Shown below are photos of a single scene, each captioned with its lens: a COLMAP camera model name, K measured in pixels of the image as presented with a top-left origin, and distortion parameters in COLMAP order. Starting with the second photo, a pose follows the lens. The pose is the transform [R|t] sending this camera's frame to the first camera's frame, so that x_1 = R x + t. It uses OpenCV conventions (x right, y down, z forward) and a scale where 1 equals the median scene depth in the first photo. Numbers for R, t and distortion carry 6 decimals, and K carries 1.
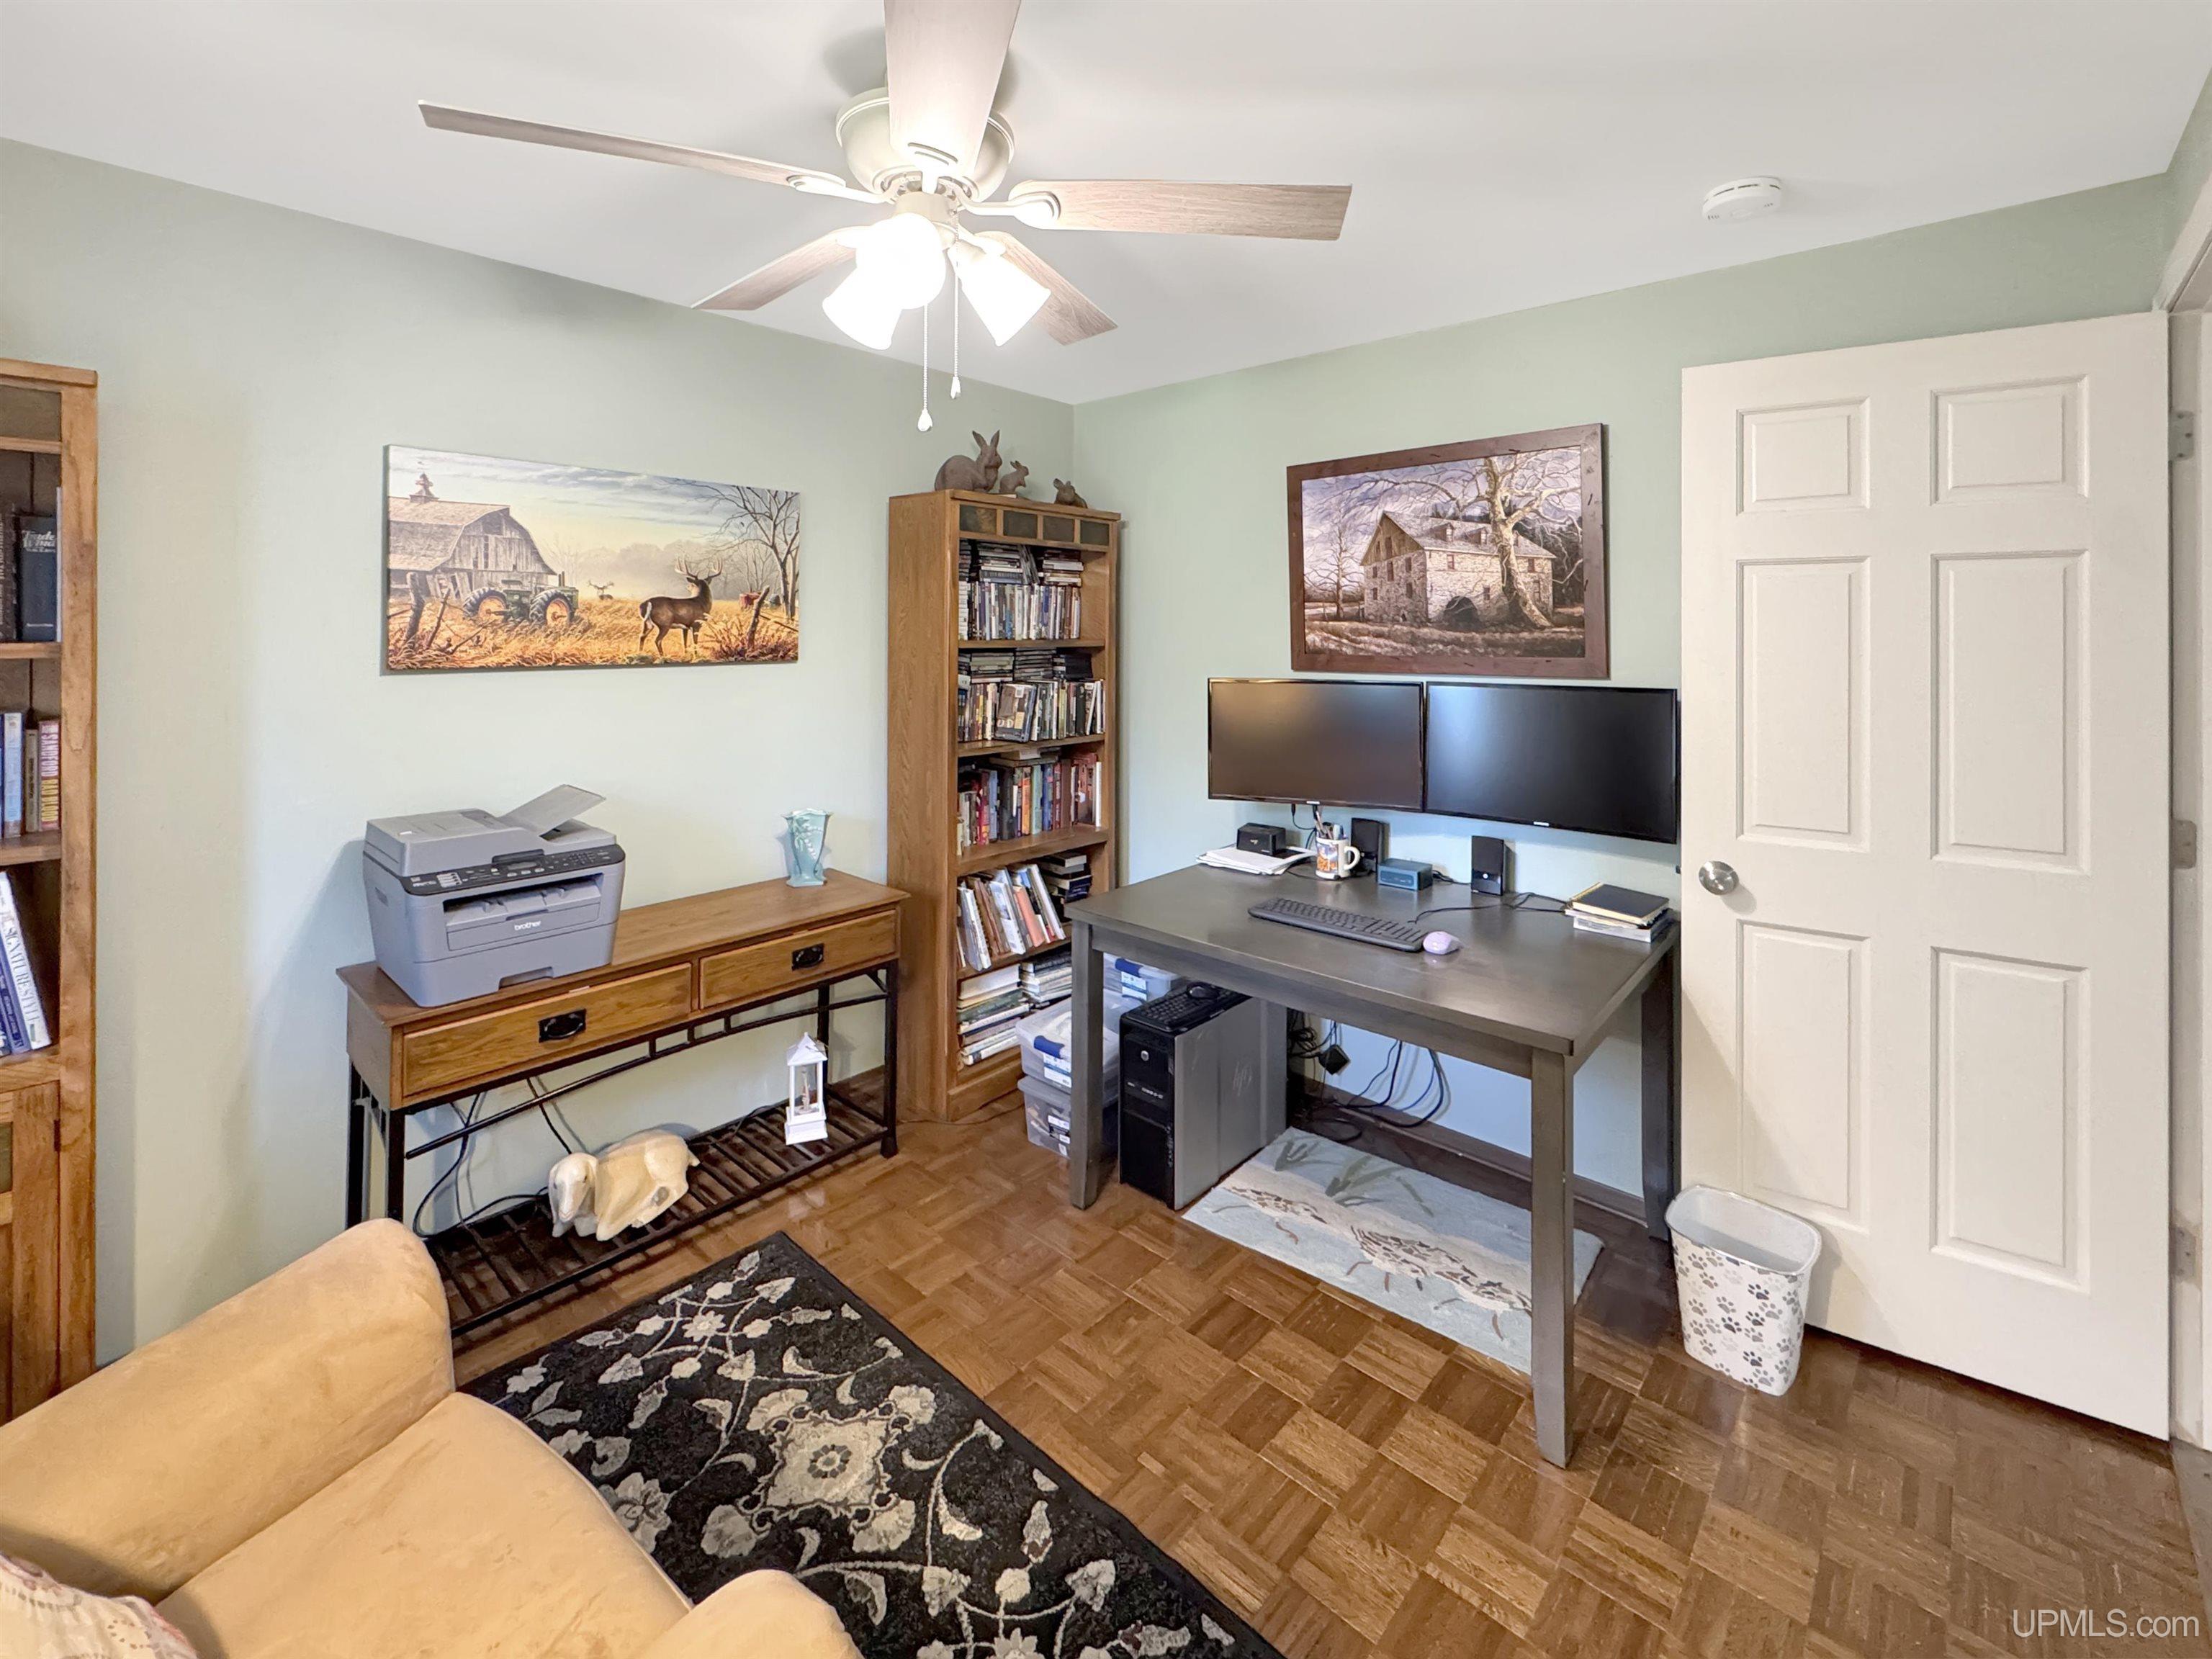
lens RADIAL K [[940.2, 0, 1106.0], [0, 940.2, 829.5], [0, 0, 1]] dist [-0.001596, -0.000049]
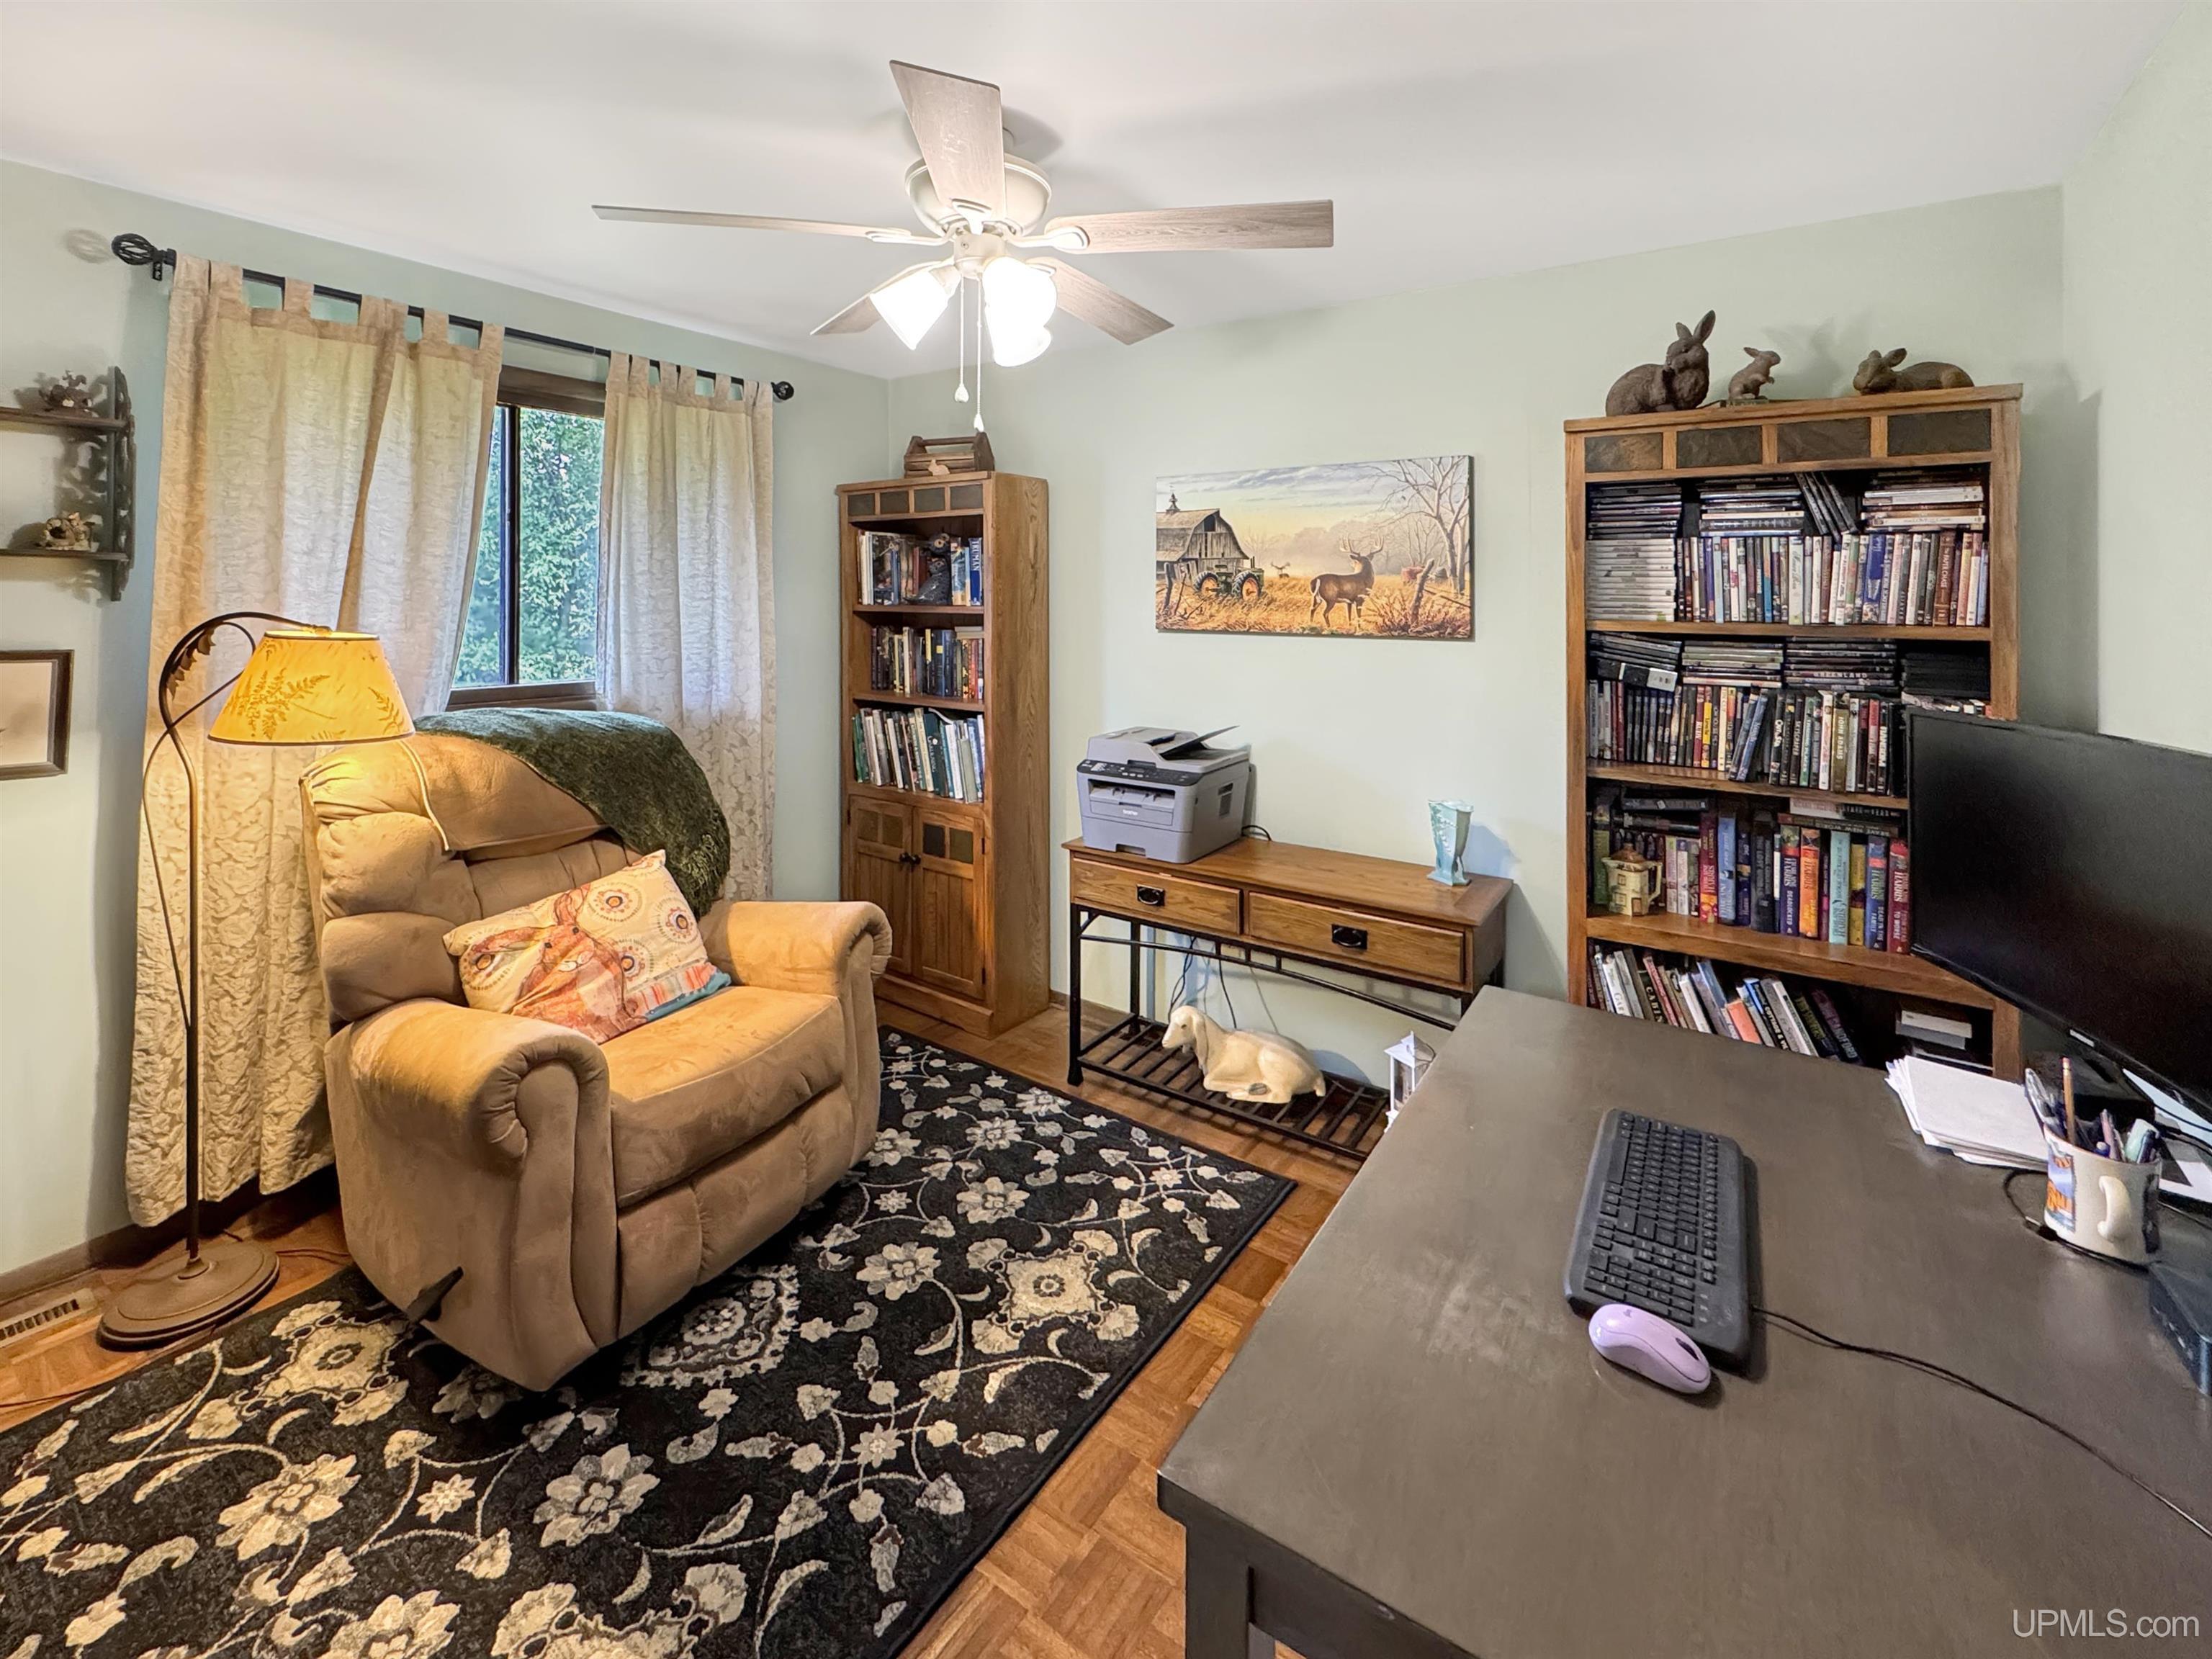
lens RADIAL K [[957.9, 0, 1105.4], [0, 957.9, 805.7], [0, 0, 1]] dist [-0.002418, 0.000384]
pose [[0.134202, 0.203742, -0.969783, 0.677494], [-0.217992, 0.960733, 0.171674, -0.128871], [0.966680, 0.188366, 0.173347, 0.637183]]
